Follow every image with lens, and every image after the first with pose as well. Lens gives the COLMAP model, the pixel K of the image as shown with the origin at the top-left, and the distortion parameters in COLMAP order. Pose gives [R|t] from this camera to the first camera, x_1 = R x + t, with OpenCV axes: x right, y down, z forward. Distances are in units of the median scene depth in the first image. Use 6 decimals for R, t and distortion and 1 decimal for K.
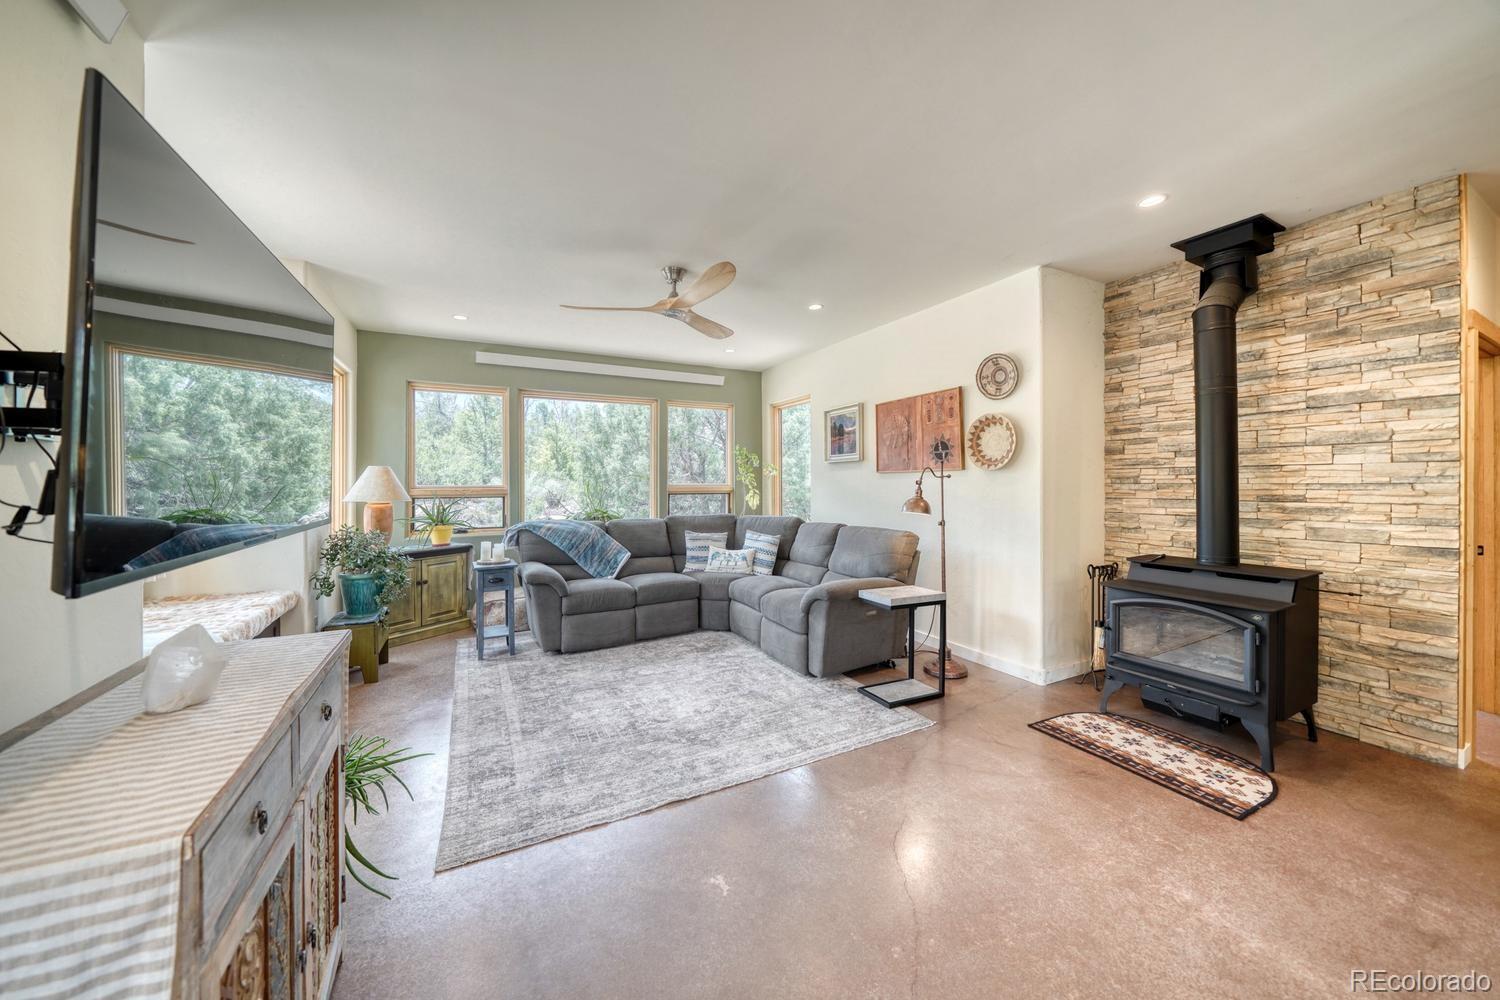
lens RADIAL K [[524.3, 0, 735.6], [0, 524.3, 484.3], [0, 0, 1]] dist [-0.006724, 0.000287]
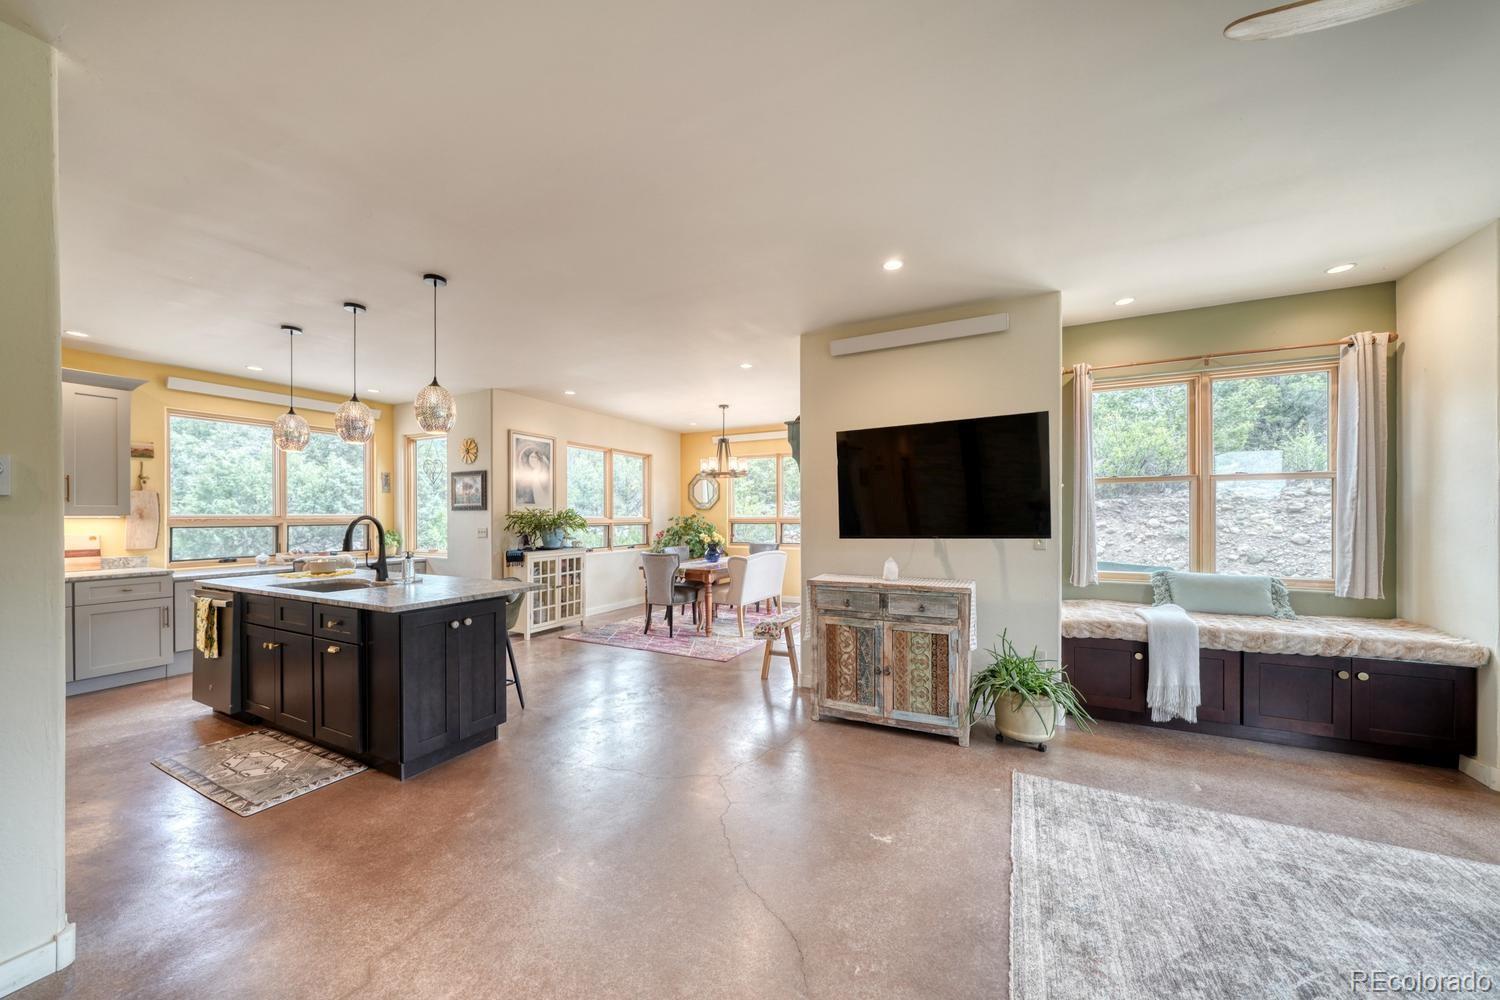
lens RADIAL K [[524.3, 0, 746.8], [0, 524.3, 513.7], [0, 0, 1]] dist [-0.006724, 0.000287]
pose [[-0.808404, 0.005976, -0.588597, 0.449801], [0.007120, 0.999975, 0.000374, -0.004240], [0.588584, -0.003888, -0.808426, 0.856109]]
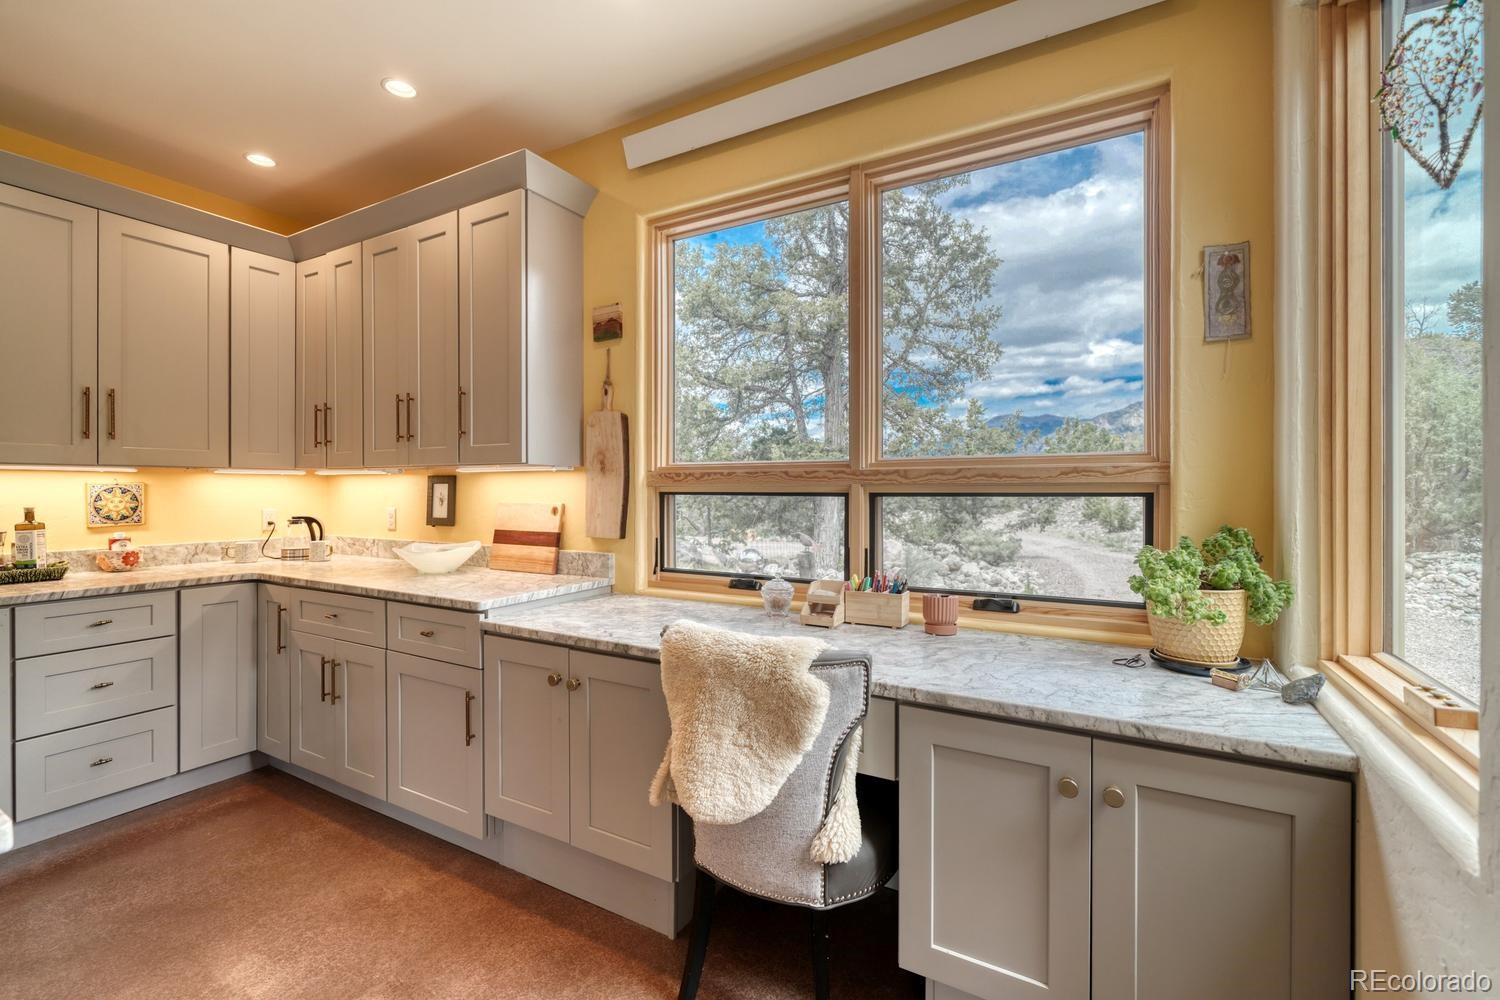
lens RADIAL K [[647.7, 0, 742.6], [0, 647.7, 492.2], [0, 0, 1]] dist [-0.001399, -0.000056]
pose [[-0.542721, -0.002414, 0.839909, 0.202098], [0.004544, 0.999973, 0.005810, 0.016085], [-0.839901, 0.006969, -0.542695, -0.748128]]
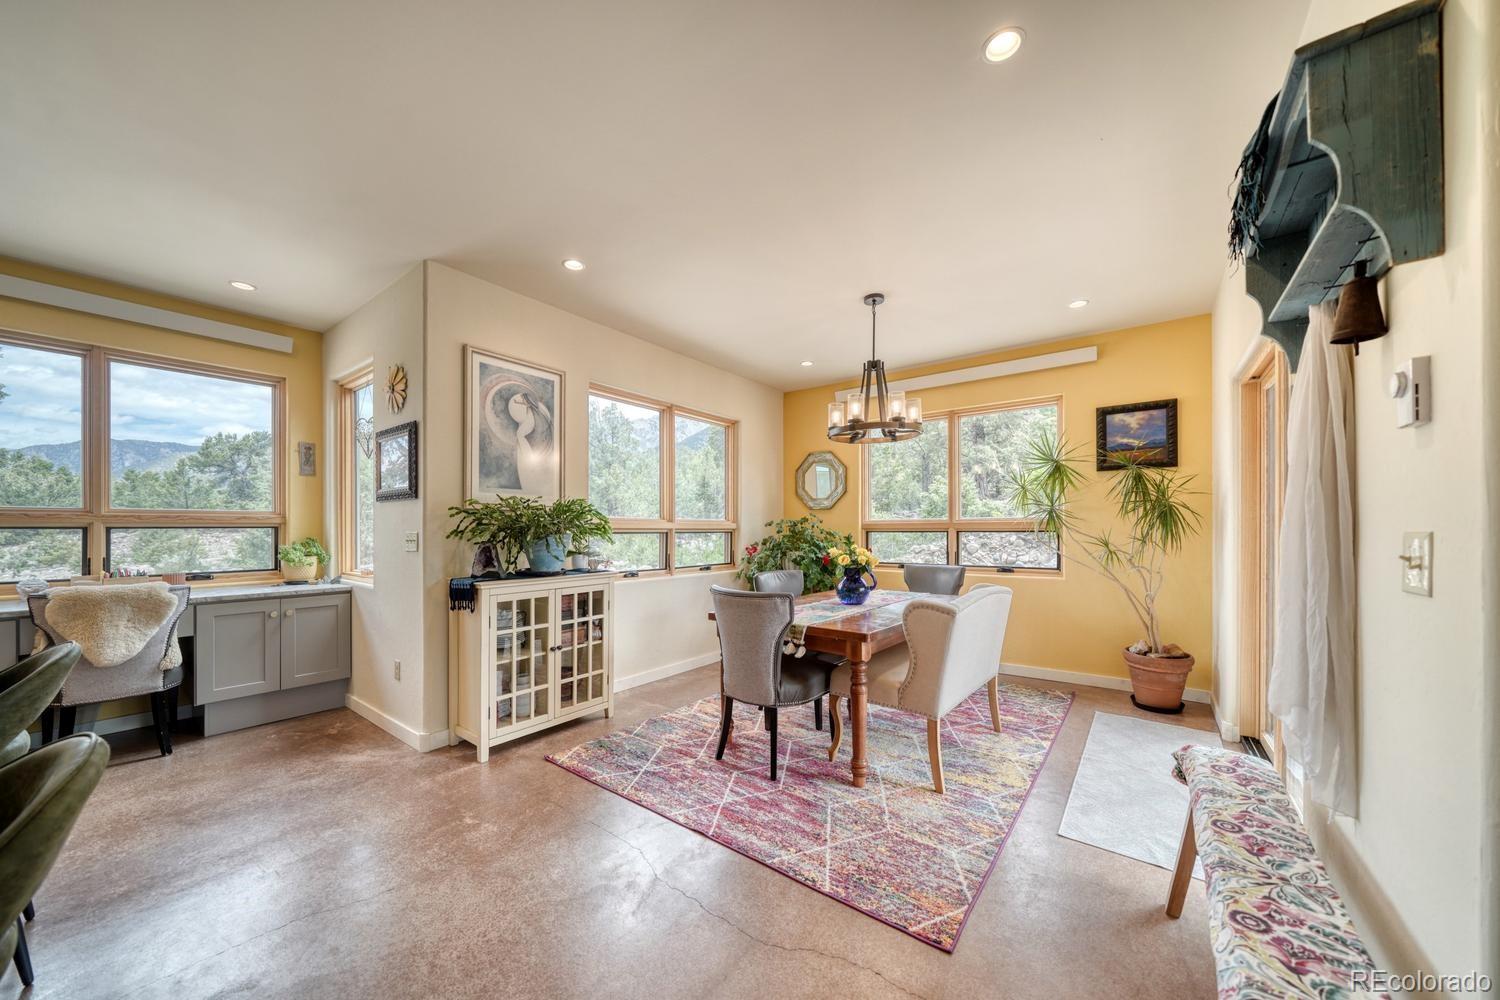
lens RADIAL K [[524.3, 0, 747.6], [0, 524.3, 525.7], [0, 0, 1]] dist [-0.006724, 0.000287]
pose [[-0.899291, 0.003463, -0.437338, 0.053497], [0.005529, 0.999979, -0.003450, 0.027570], [0.437317, -0.005520, -0.899291, 0.079797]]
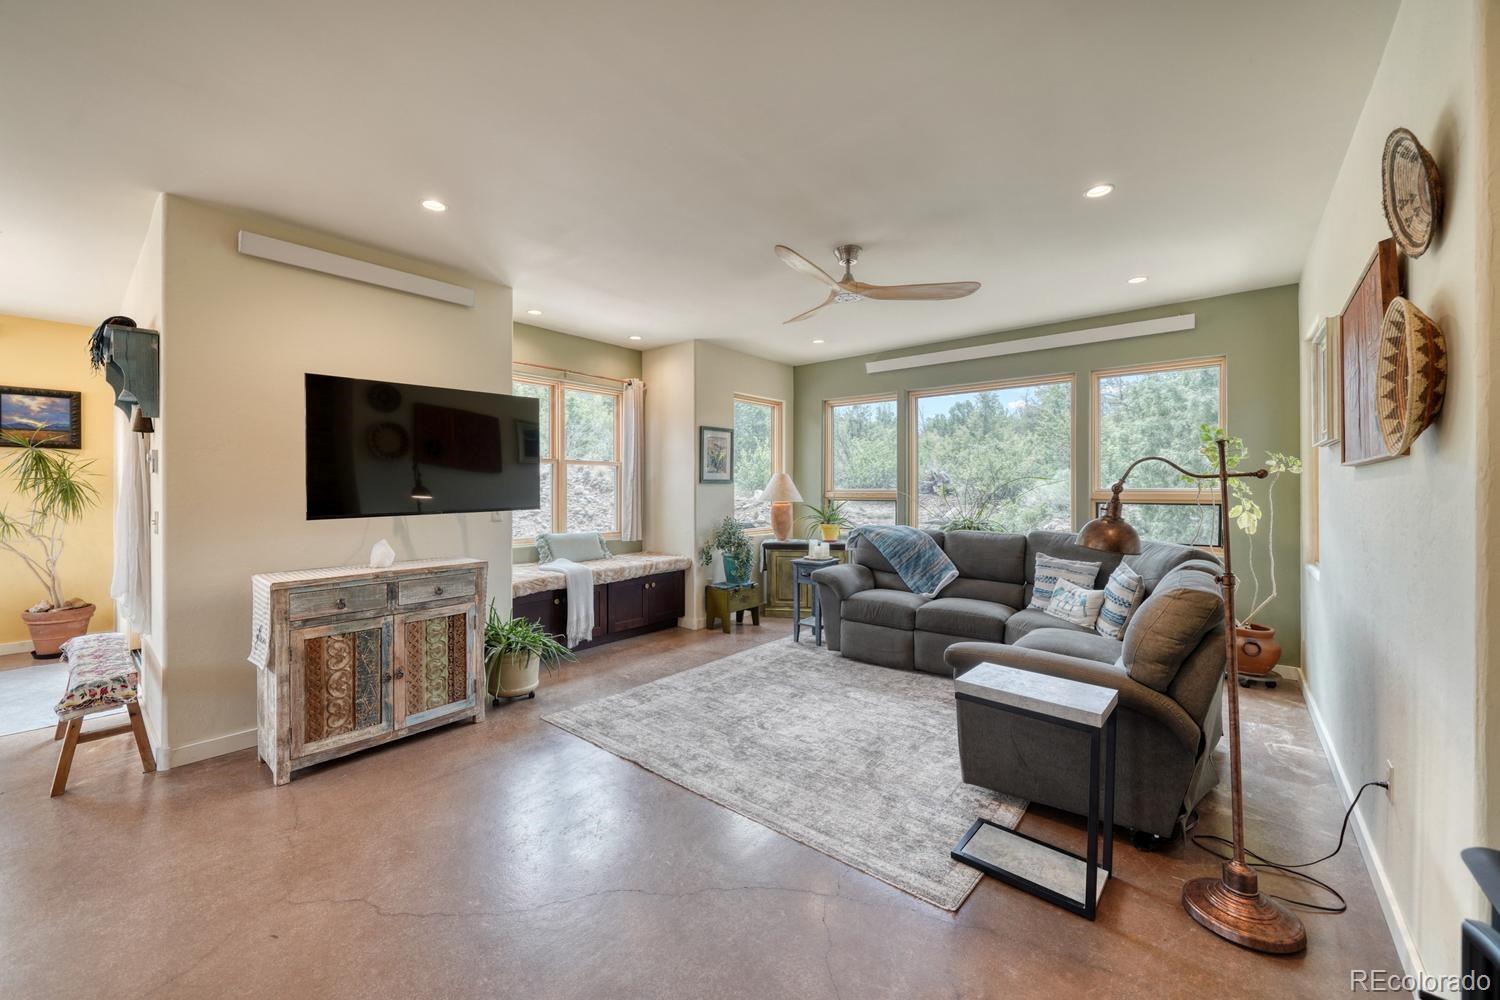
lens RADIAL K [[577.3, 0, 739.8], [0, 577.3, 491.3], [0, 0, 1]] dist [-0.005431, 0.000709]
pose [[0.387913, 0.008112, -0.921660, 0.670534], [-0.002915, 0.999967, 0.007575, -0.003069], [0.921691, -0.000252, 0.387924, 0.421250]]
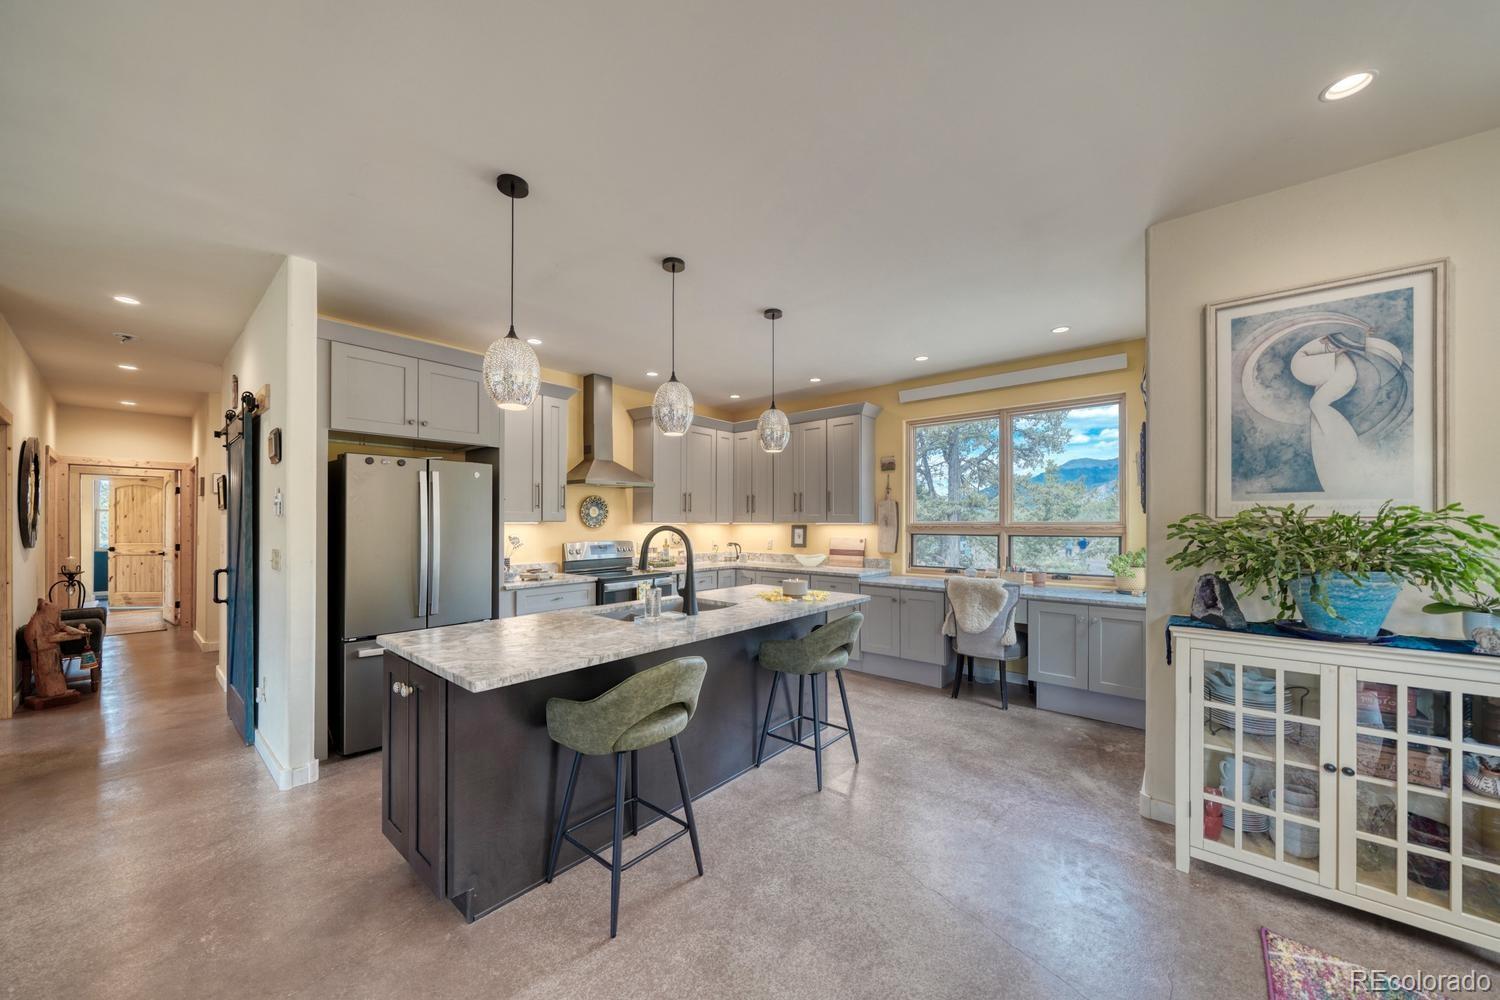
lens RADIAL K [[524.3, 0, 752.2], [0, 524.3, 521.3], [0, 0, 1]] dist [-0.006724, 0.000287]
pose [[-0.389017, 0.004905, 0.921218, -0.268000], [0.003233, 0.999987, -0.003960, -0.008822], [-0.921225, 0.001438, -0.389028, -0.127079]]
